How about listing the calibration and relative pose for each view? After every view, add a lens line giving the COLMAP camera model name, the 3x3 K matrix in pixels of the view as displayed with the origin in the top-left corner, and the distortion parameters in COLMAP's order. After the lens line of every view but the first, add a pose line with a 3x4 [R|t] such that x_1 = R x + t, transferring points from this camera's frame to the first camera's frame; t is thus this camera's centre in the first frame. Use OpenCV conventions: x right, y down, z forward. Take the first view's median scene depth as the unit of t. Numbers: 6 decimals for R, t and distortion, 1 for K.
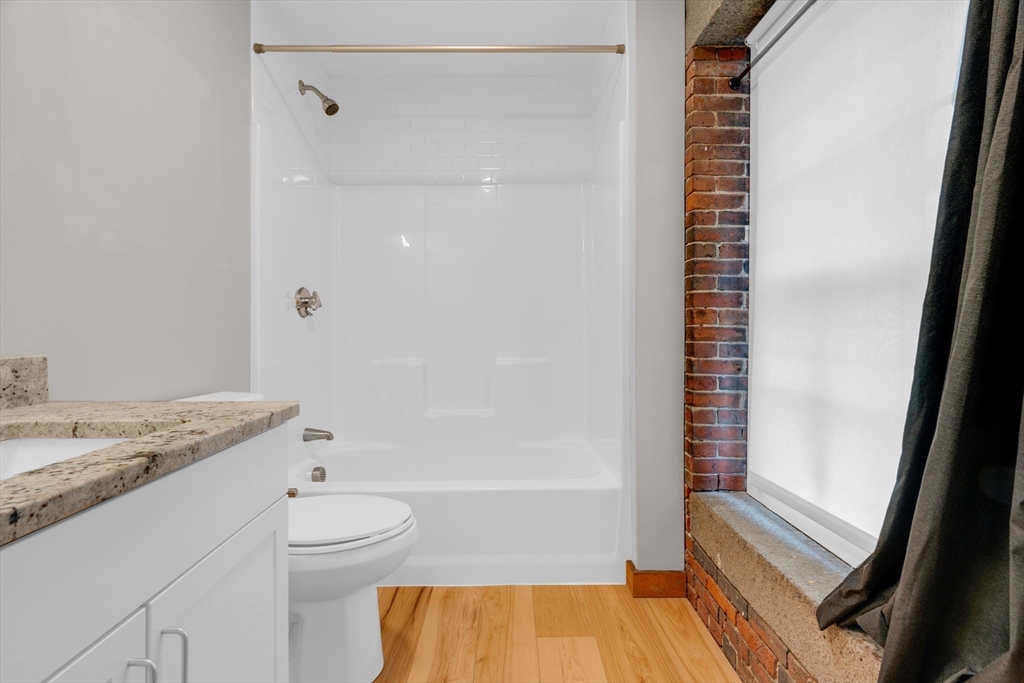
lens RADIAL K [[466.0, 0, 511.8], [0, 466.0, 331.2], [0, 0, 1]] dist [-0.001504, 0.000396]
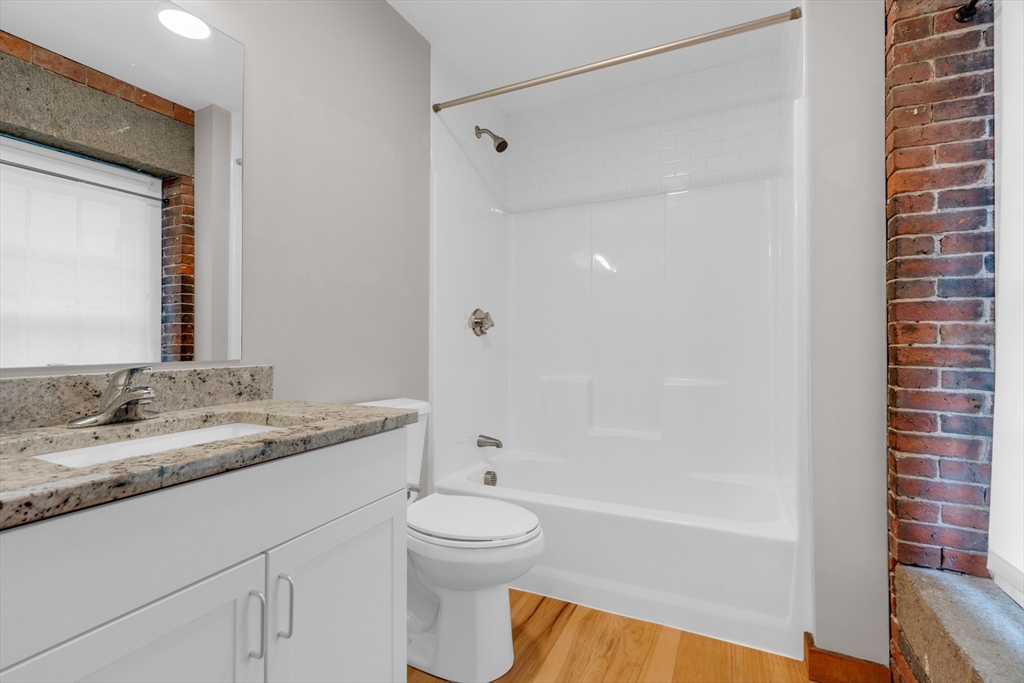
lens RADIAL K [[468.4, 0, 512.0], [0, 468.4, 341.5], [0, 0, 1]] dist [-0.002876, 0.003469]
pose [[0.897134, 0.001882, -0.441755, 0.163129], [-0.007369, 0.999916, -0.010706, -0.005475], [0.441697, 0.012860, 0.897072, 0.032321]]
